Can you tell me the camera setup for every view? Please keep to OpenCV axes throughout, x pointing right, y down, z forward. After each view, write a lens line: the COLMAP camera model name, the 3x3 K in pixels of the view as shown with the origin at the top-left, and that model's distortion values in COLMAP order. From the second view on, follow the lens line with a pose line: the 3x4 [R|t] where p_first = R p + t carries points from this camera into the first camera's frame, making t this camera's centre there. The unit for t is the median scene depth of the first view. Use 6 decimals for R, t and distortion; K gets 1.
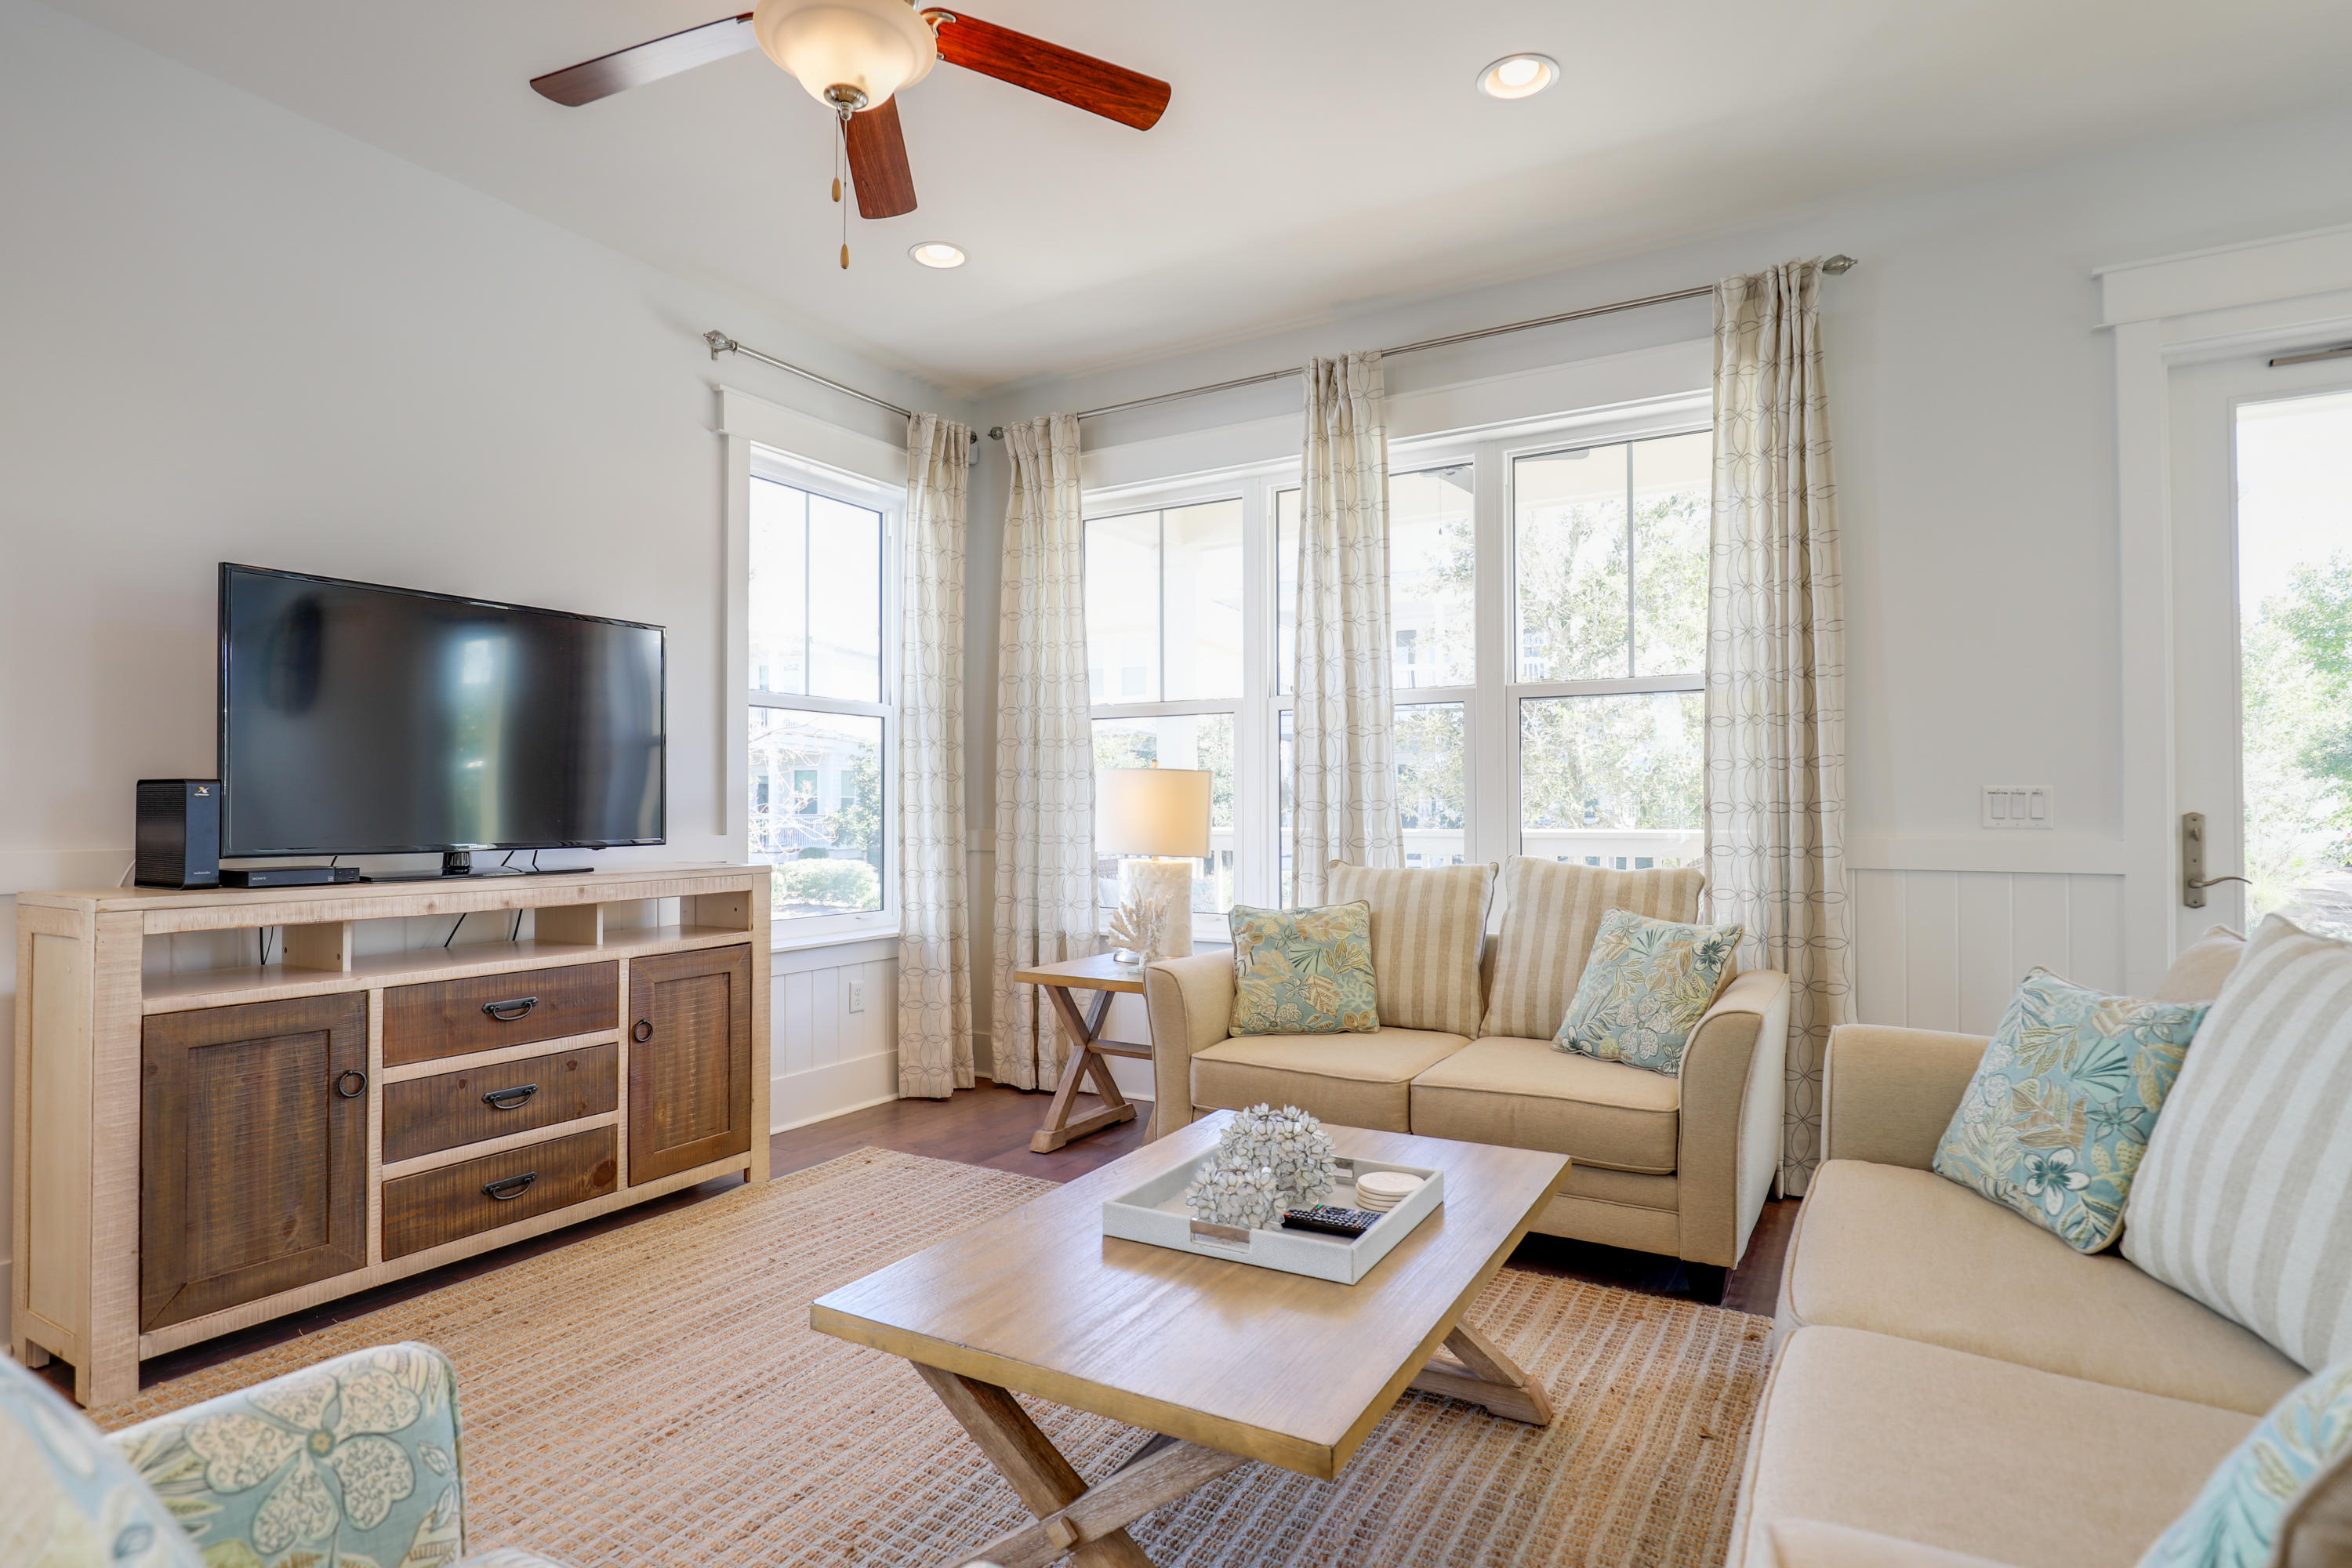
lens RADIAL K [[1208.2, 0, 1188.5], [0, 1208.2, 788.5], [0, 0, 1]] dist [-0.019317, 0.000662]
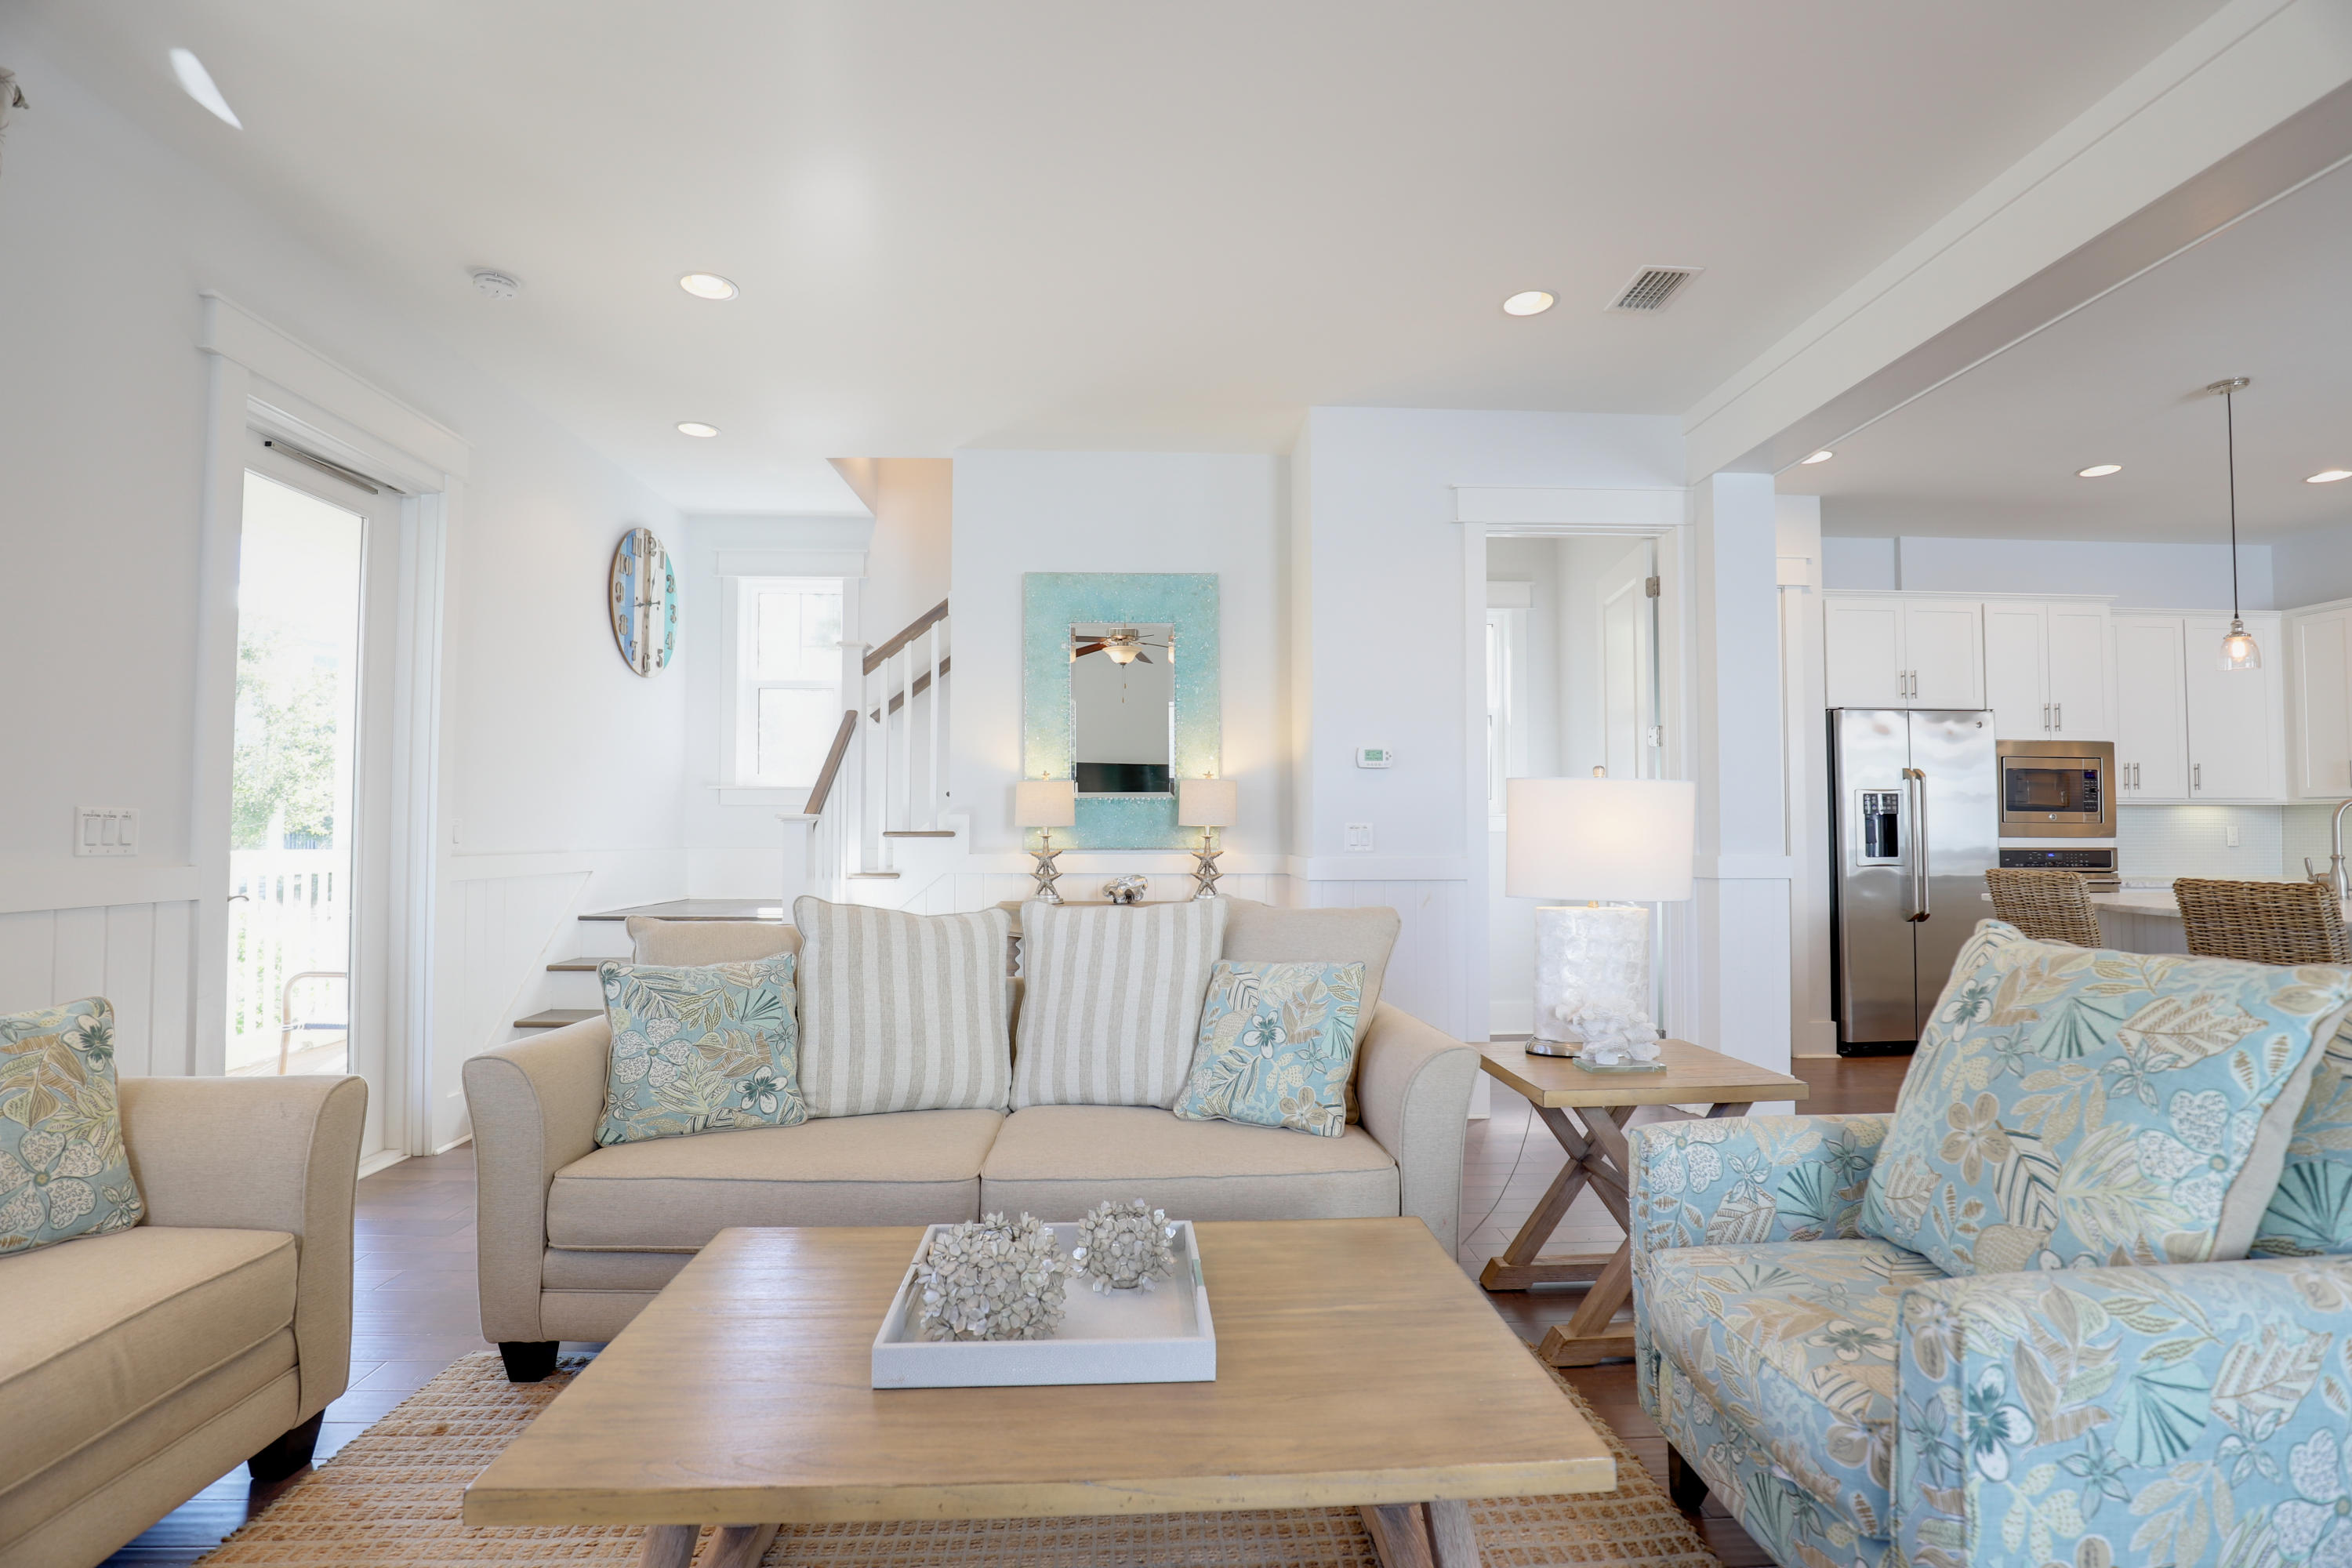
lens RADIAL K [[1089.0, 0, 1176.5], [0, 1089.0, 791.0], [0, 0, 1]] dist [-0.034425, 0.009449]
pose [[-0.541396, 0.029948, 0.840234, -0.360990], [-0.016507, 0.998794, -0.046235, 0.008134], [-0.840605, -0.038901, -0.540249, 0.701015]]
